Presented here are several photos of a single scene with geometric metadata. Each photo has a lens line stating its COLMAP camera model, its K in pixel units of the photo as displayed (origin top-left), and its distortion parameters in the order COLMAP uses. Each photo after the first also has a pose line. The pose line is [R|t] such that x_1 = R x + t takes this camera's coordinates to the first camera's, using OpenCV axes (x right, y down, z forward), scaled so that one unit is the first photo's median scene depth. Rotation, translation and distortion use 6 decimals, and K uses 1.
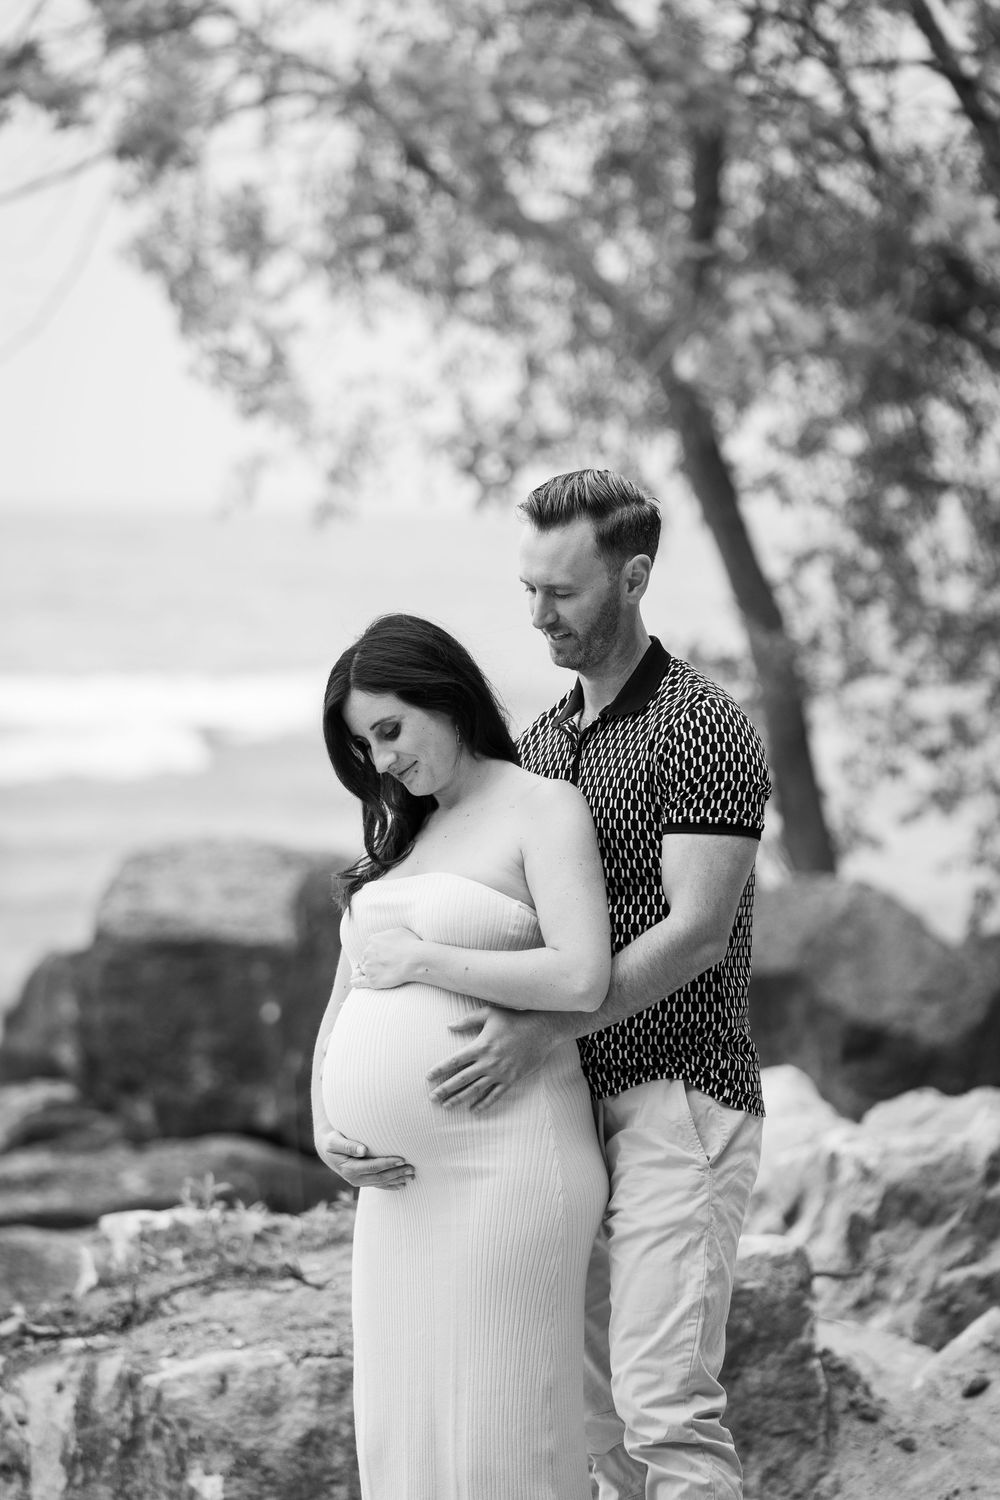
lens RADIAL K [[6156.1, 0, 500.2], [0, 6156.1, 750.9], [0, 0, 1]] dist [0.654174, 0.000000]
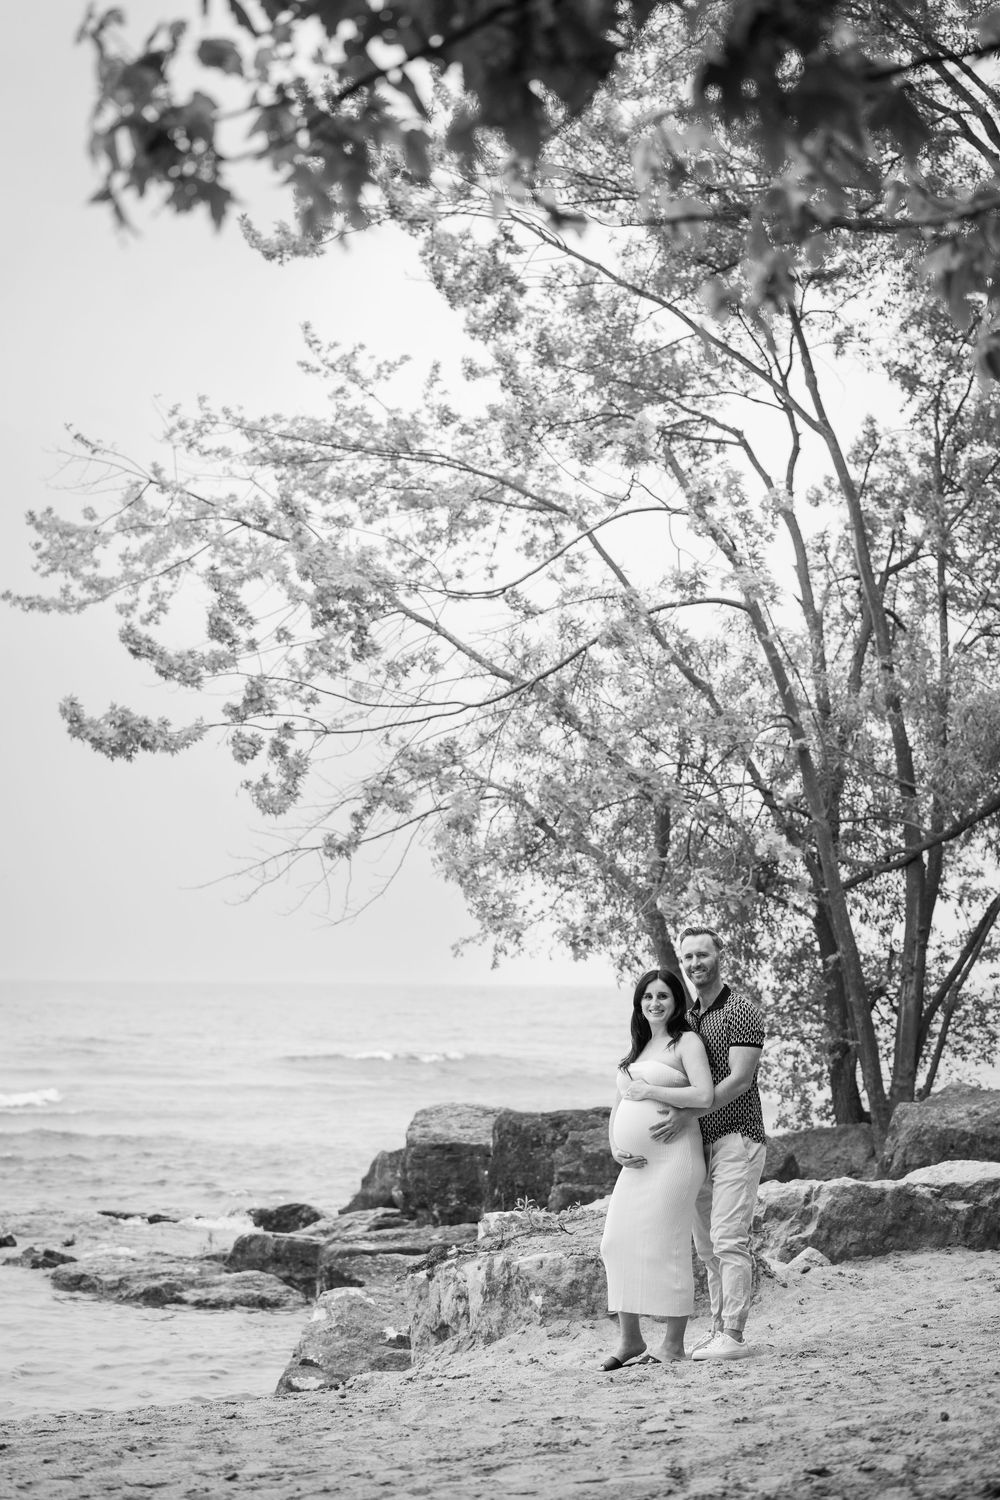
lens RADIAL K [[2963.0, 0, 499.8], [0, 2963.0, 748.6], [0, 0, 1]] dist [-0.405812, 0.000000]
pose [[0.999987, -0.005080, 0.001041, -0.059577], [0.005168, 0.992844, -0.119303, 0.027236], [-0.000428, 0.119307, 0.992857, -0.306065]]
